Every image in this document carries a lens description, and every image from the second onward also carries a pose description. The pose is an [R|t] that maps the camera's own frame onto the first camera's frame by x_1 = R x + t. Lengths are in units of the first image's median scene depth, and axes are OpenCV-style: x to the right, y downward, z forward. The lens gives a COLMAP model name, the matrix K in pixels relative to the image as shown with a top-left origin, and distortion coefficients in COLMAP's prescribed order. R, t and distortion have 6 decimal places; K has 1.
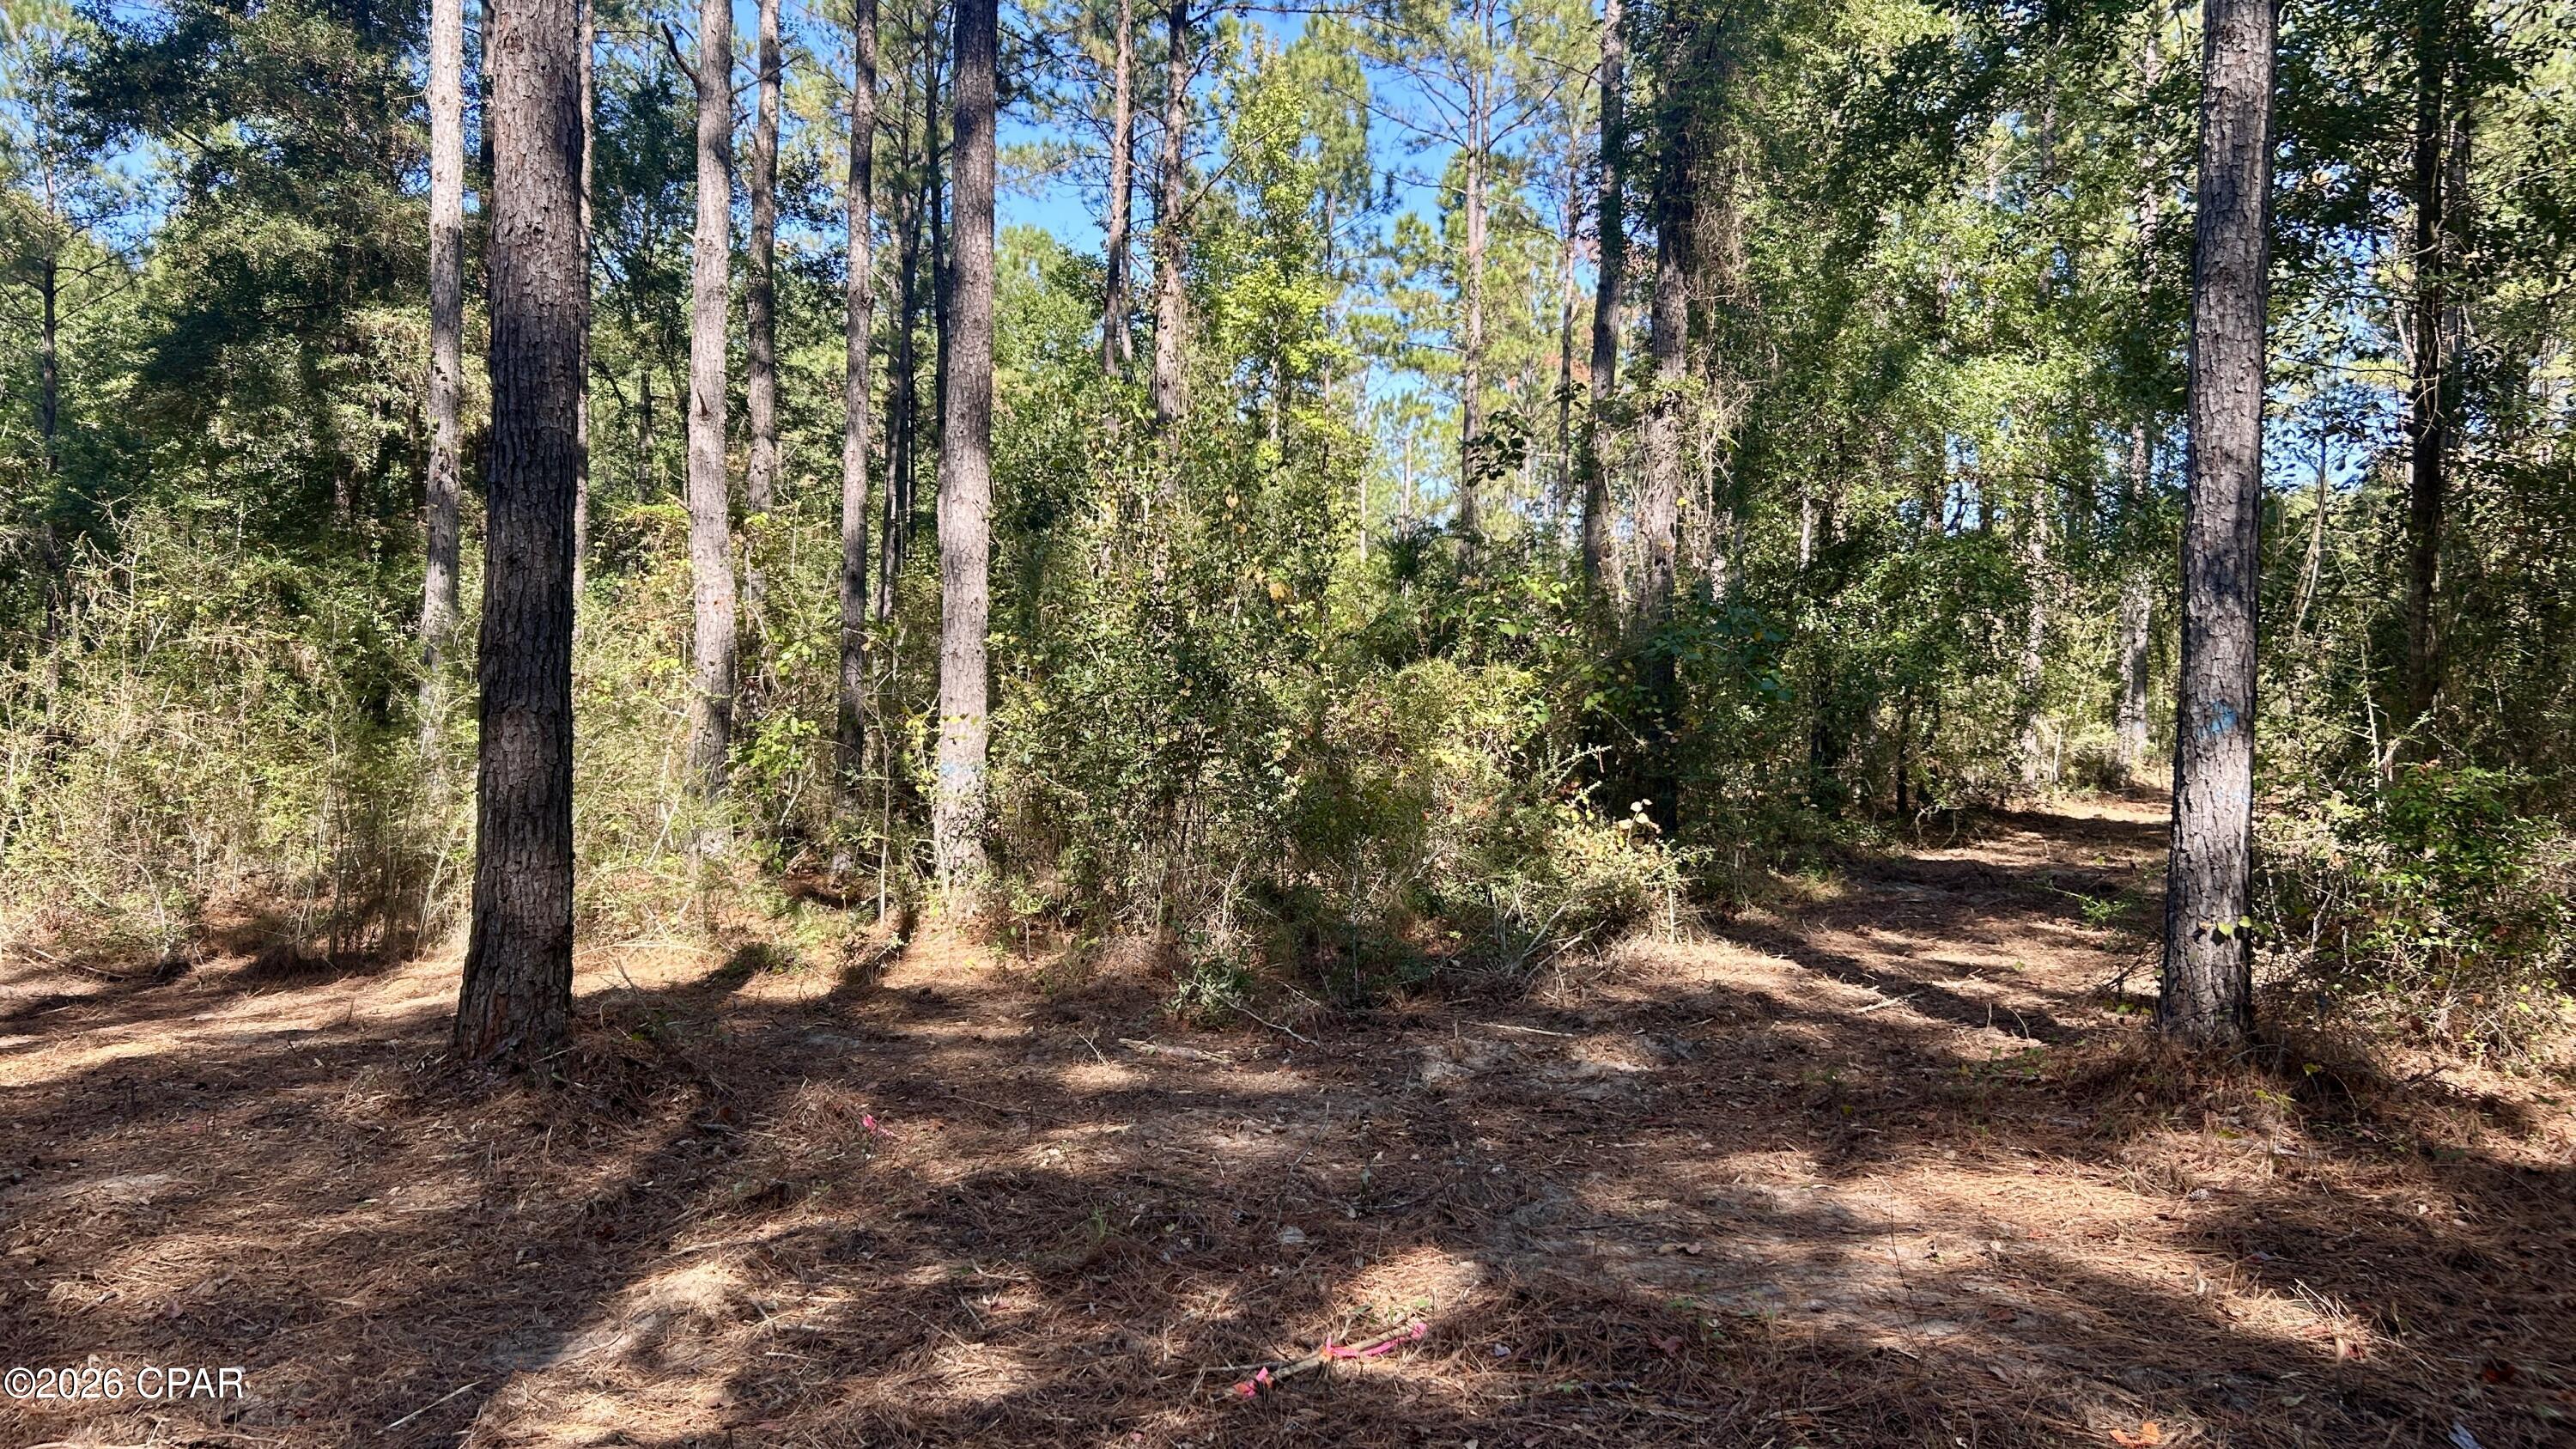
lens RADIAL K [[1956.6, 0, 1296.1], [0, 1956.6, 700.8], [0, 0, 1]] dist [0.019371, -0.012562]
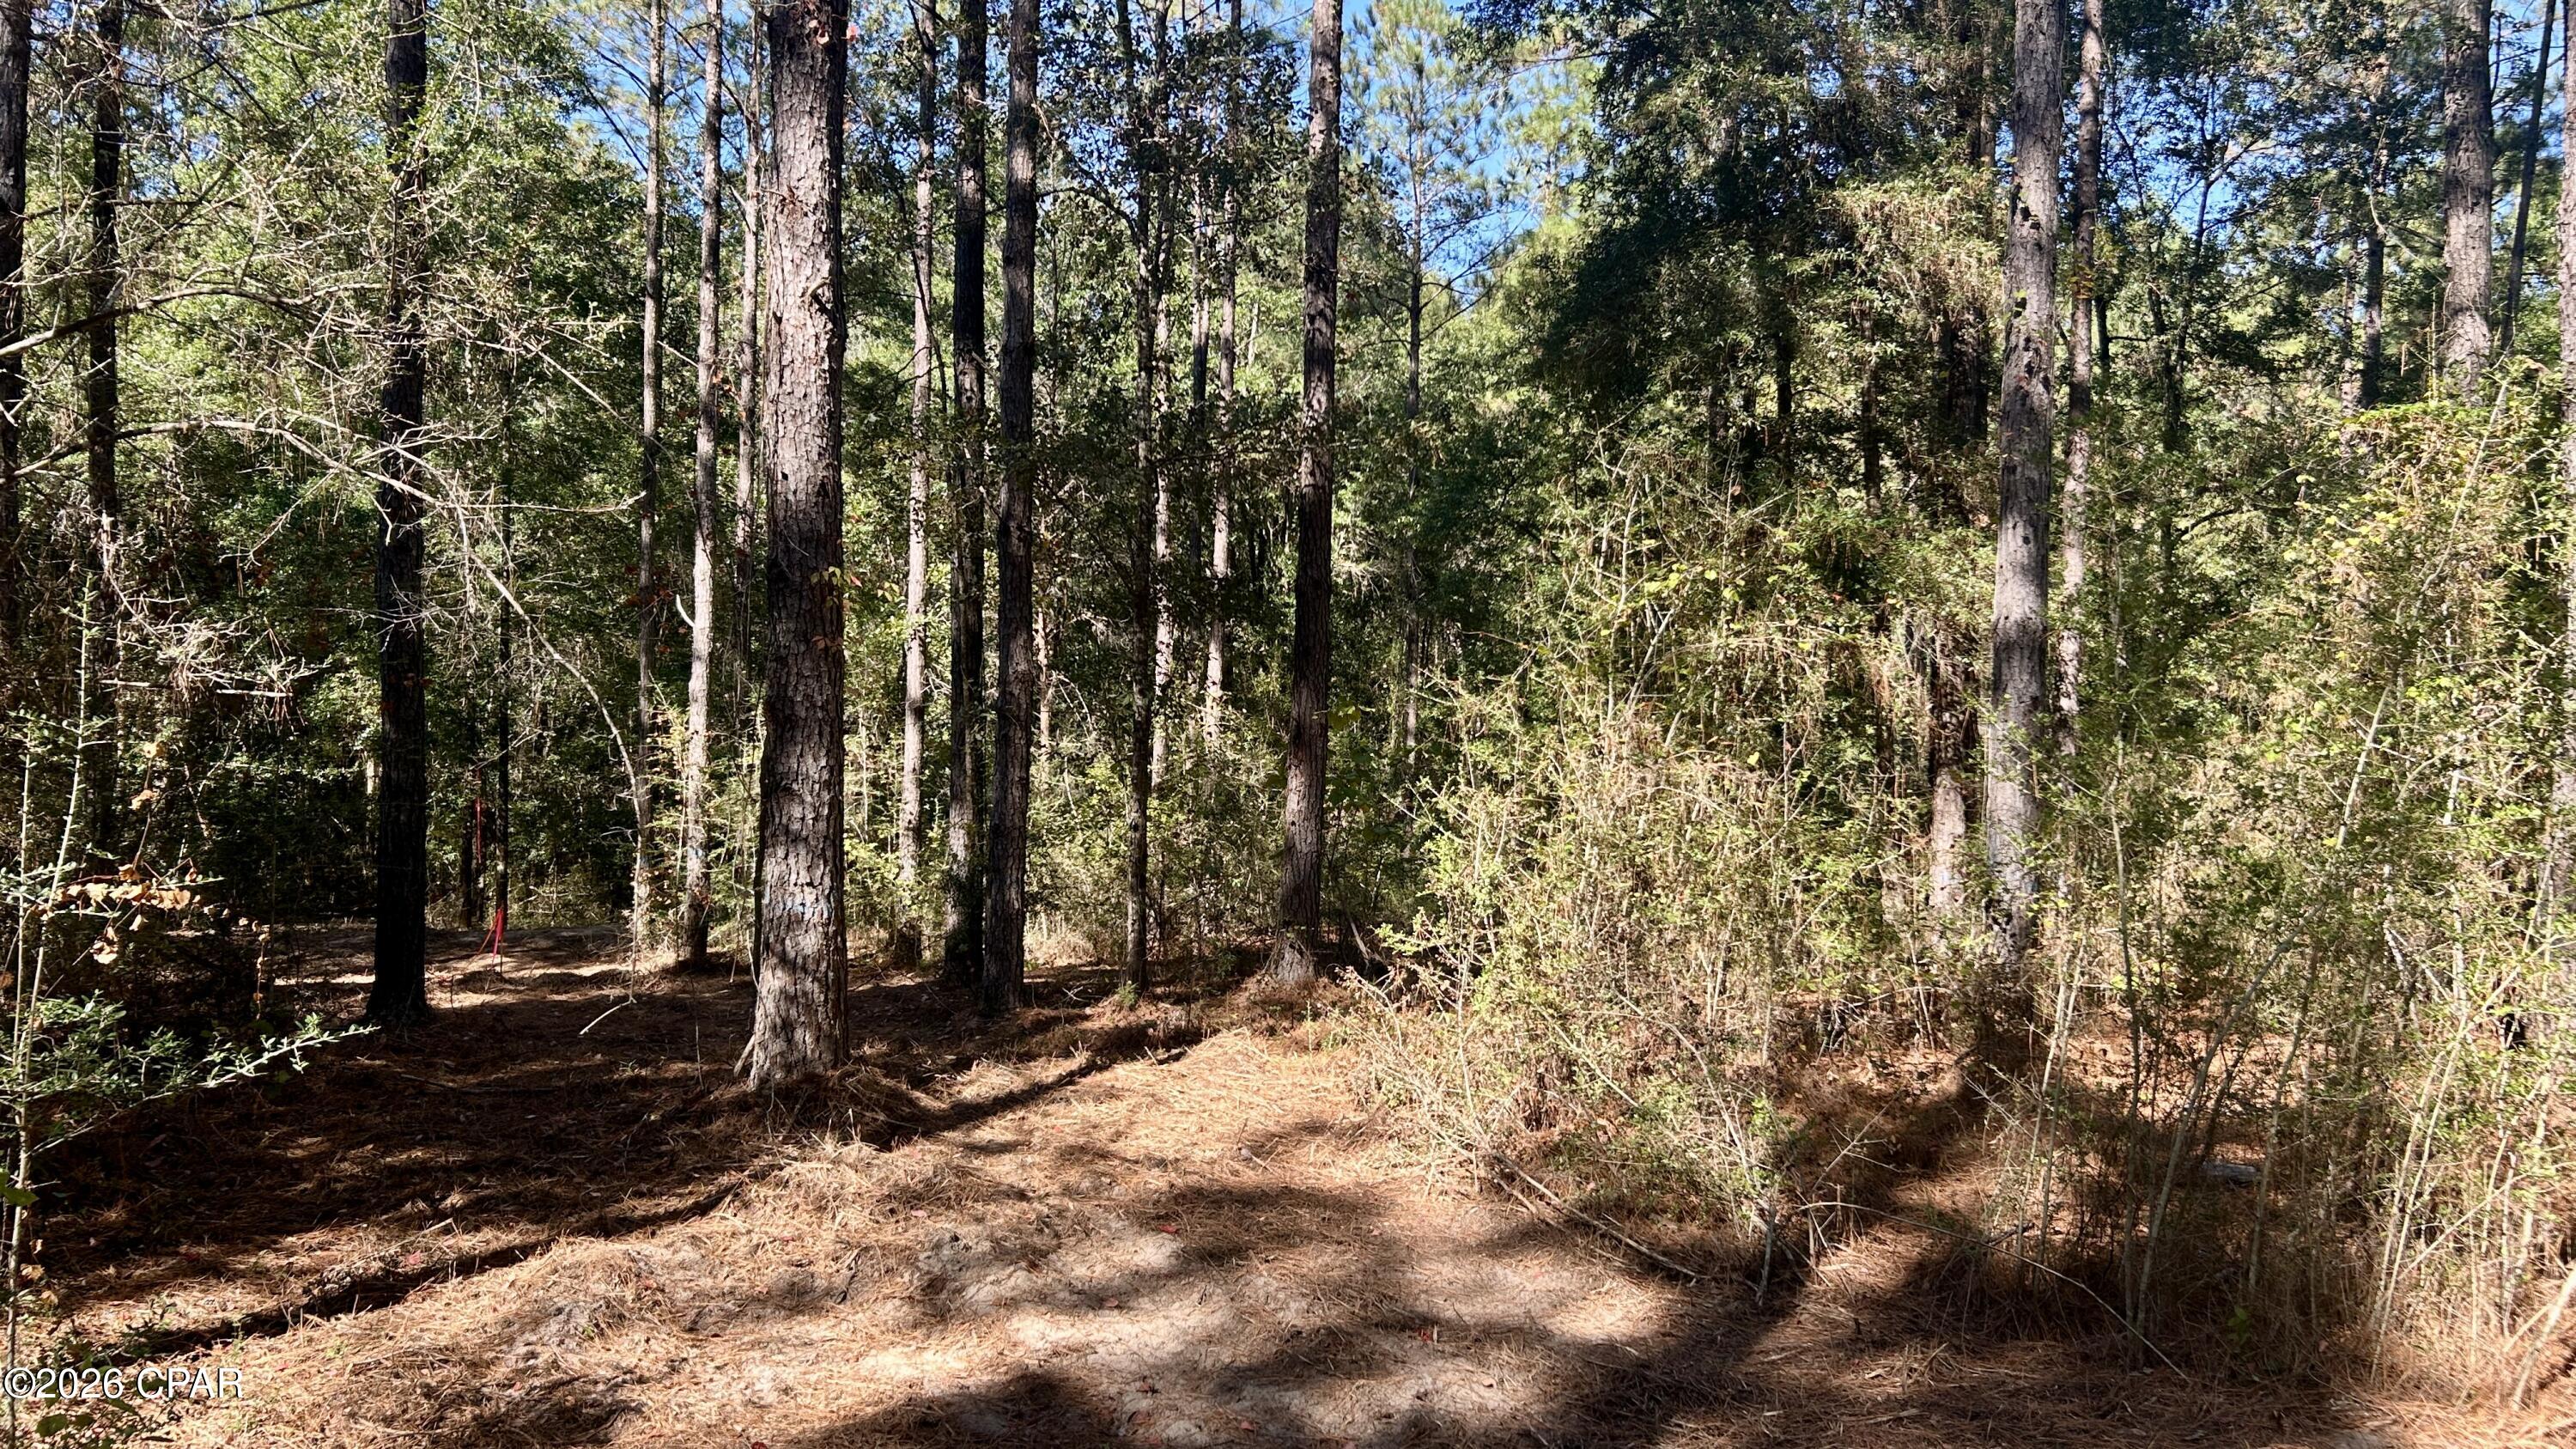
lens RADIAL K [[1956.6, 0, 1287.9], [0, 1956.6, 726.2], [0, 0, 1]] dist [0.019371, -0.012562]
pose [[0.821867, 0.007611, -0.569629, -0.238810], [-0.011738, 0.999925, -0.003575, -0.001278], [0.569558, 0.009625, 0.821894, 0.313100]]
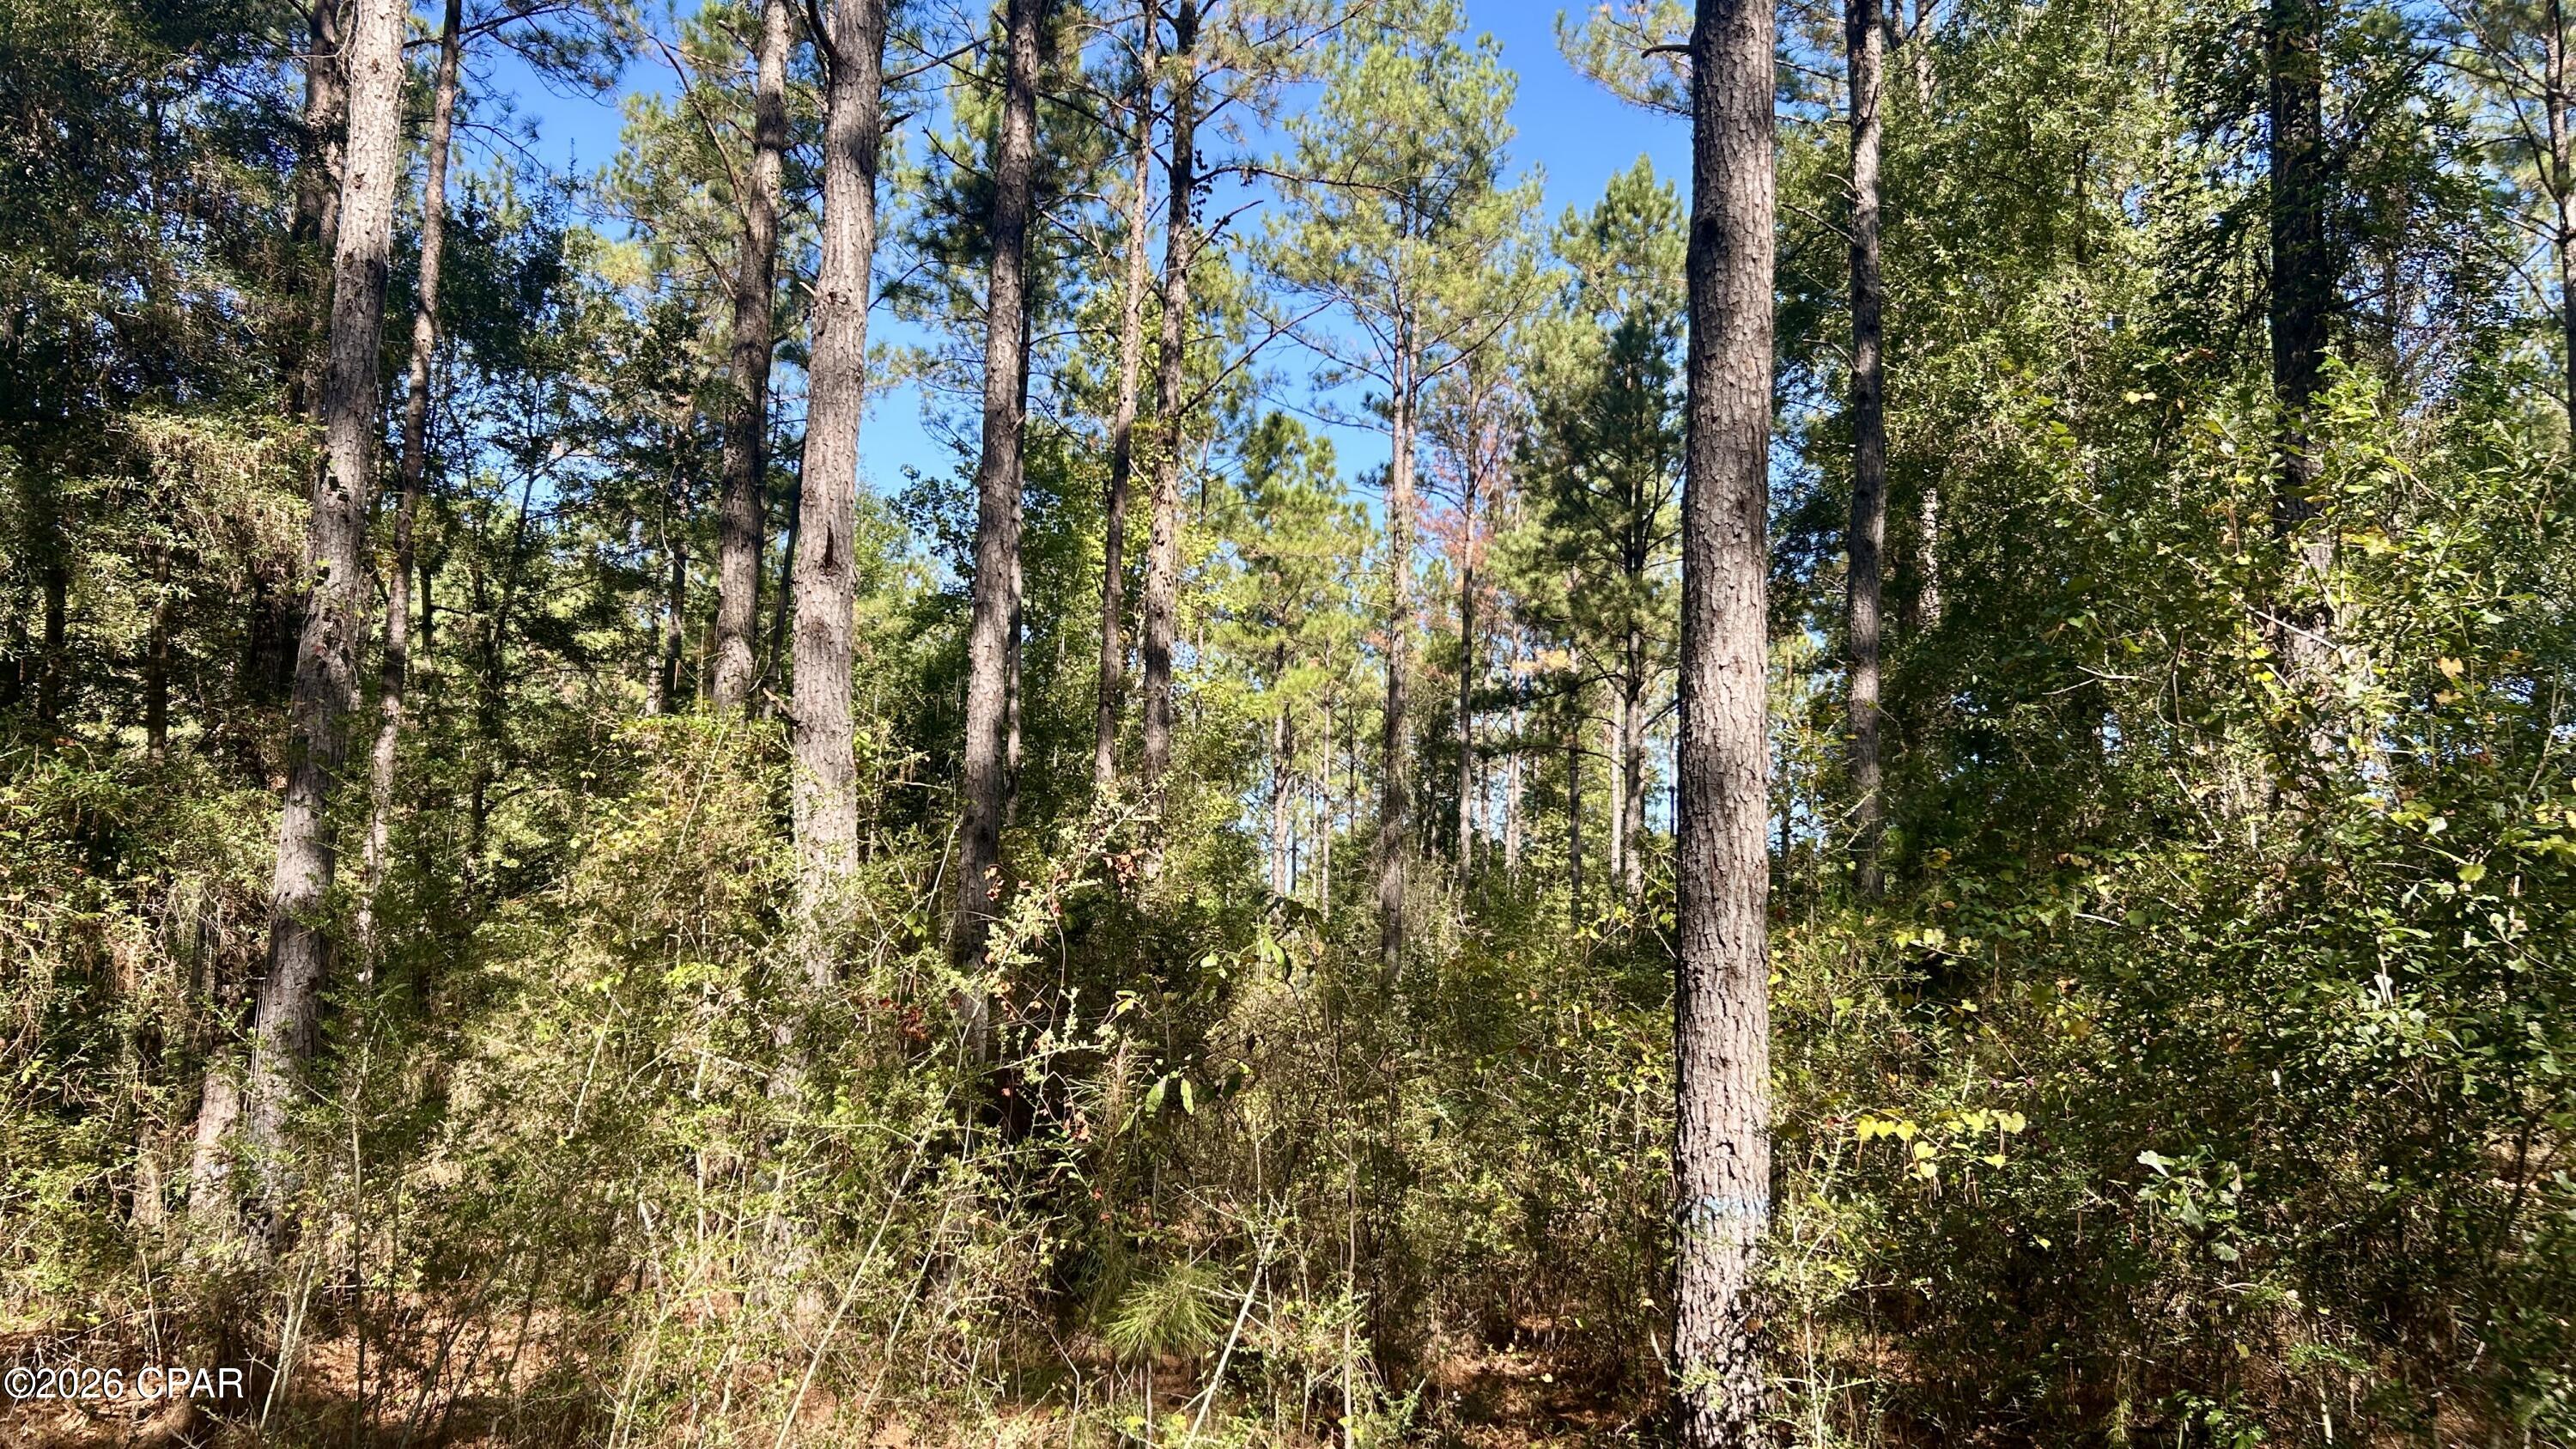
lens RADIAL K [[1956.6, 0, 1284.2], [0, 1956.6, 735.4], [0, 0, 1]] dist [0.019371, -0.012562]
pose [[0.980282, 0.033325, 0.194776, -0.229660], [-0.006615, 0.990659, -0.136205, -0.008207], [-0.197495, 0.132231, 0.971345, 0.312588]]
